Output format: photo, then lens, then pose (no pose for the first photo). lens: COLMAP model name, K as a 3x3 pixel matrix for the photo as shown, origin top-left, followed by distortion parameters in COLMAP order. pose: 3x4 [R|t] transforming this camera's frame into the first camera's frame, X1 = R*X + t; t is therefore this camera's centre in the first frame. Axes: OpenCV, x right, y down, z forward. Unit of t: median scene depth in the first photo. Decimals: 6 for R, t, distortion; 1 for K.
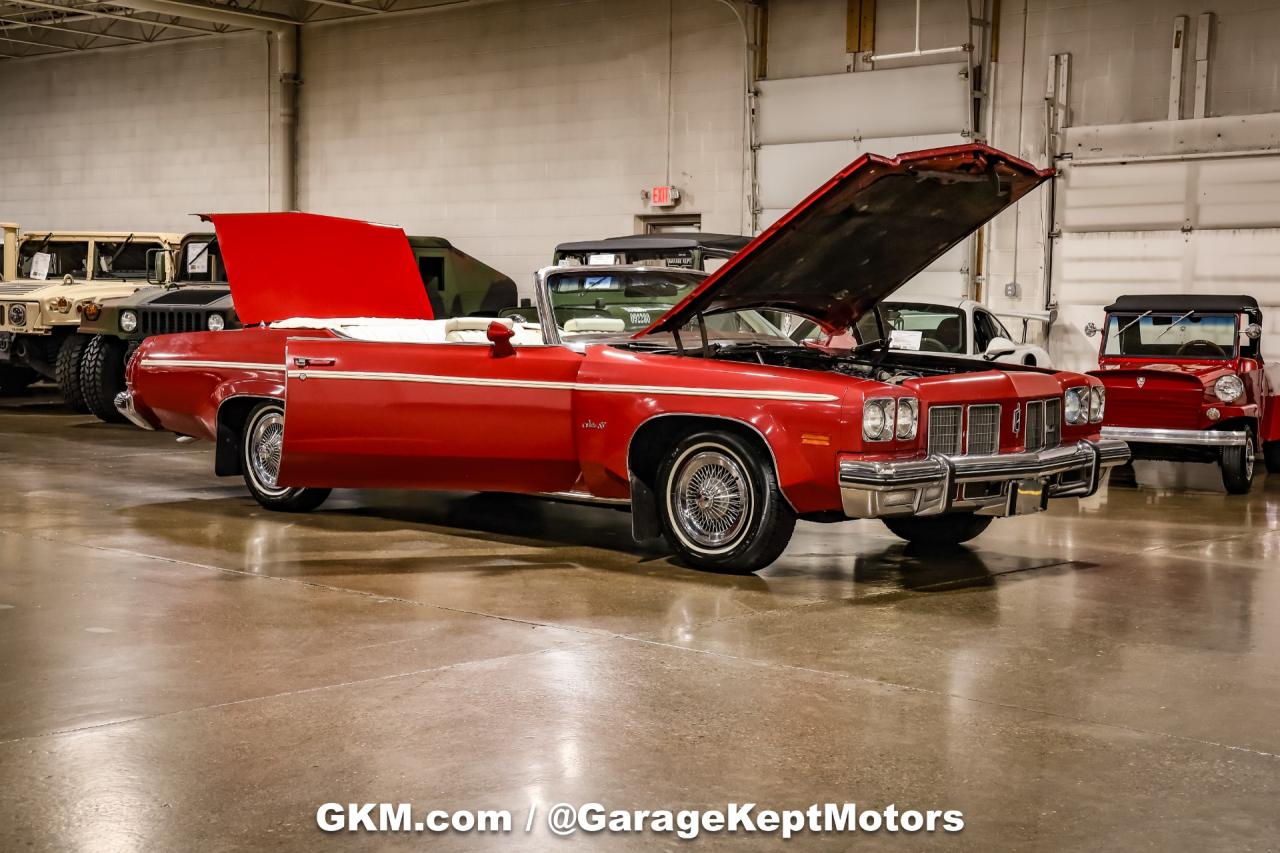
lens RADIAL K [[1857.9, 0, 640.0], [0, 1857.9, 426.5], [0, 0, 1]] dist [0.132871, 0.062879]
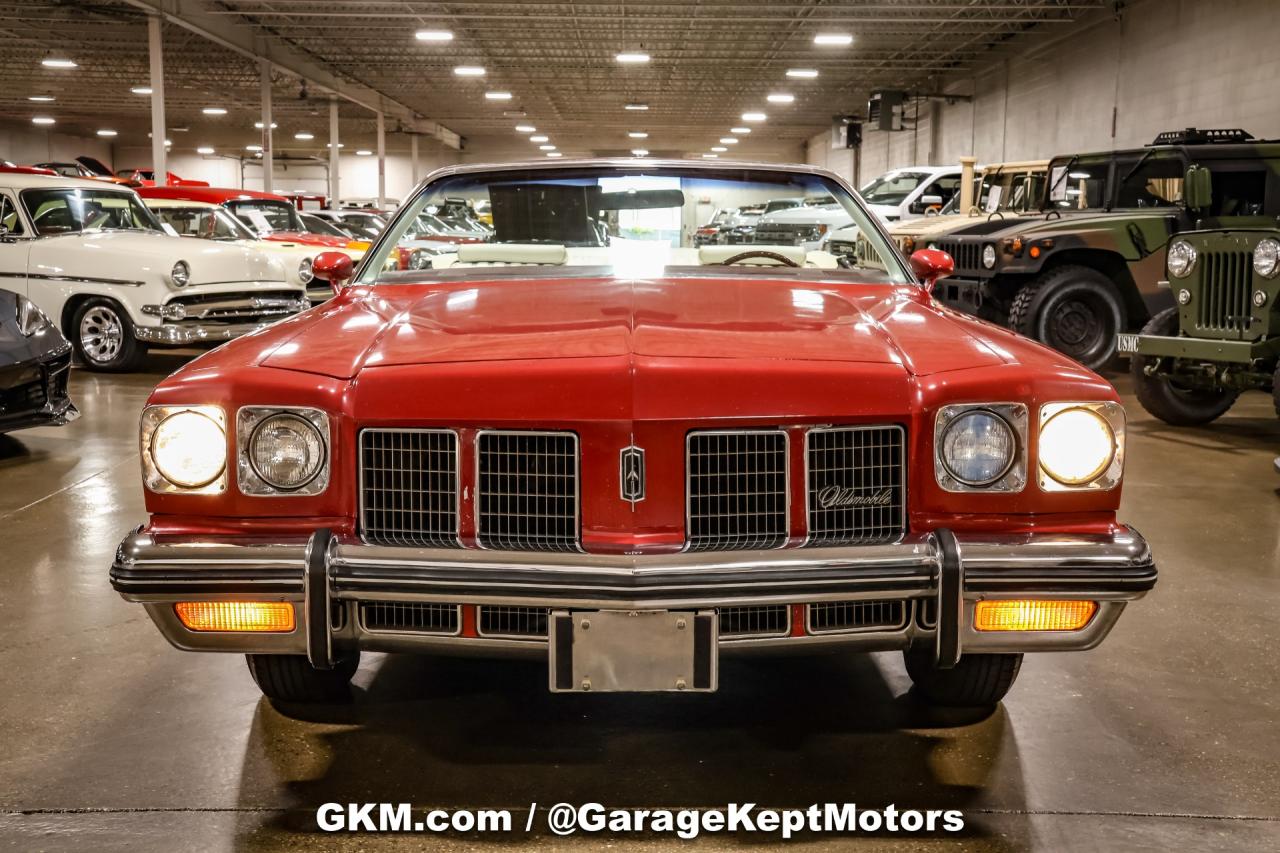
lens RADIAL K [[1618.0, 0, 640.0], [0, 1618.0, 426.5], [0, 0, 1]] dist [-0.005895, 0.467586]
pose [[0.689965, 0.074517, -0.719997, 0.241882], [-0.039277, 0.997076, 0.065556, -0.020000], [0.722776, -0.016952, 0.690874, 0.377365]]
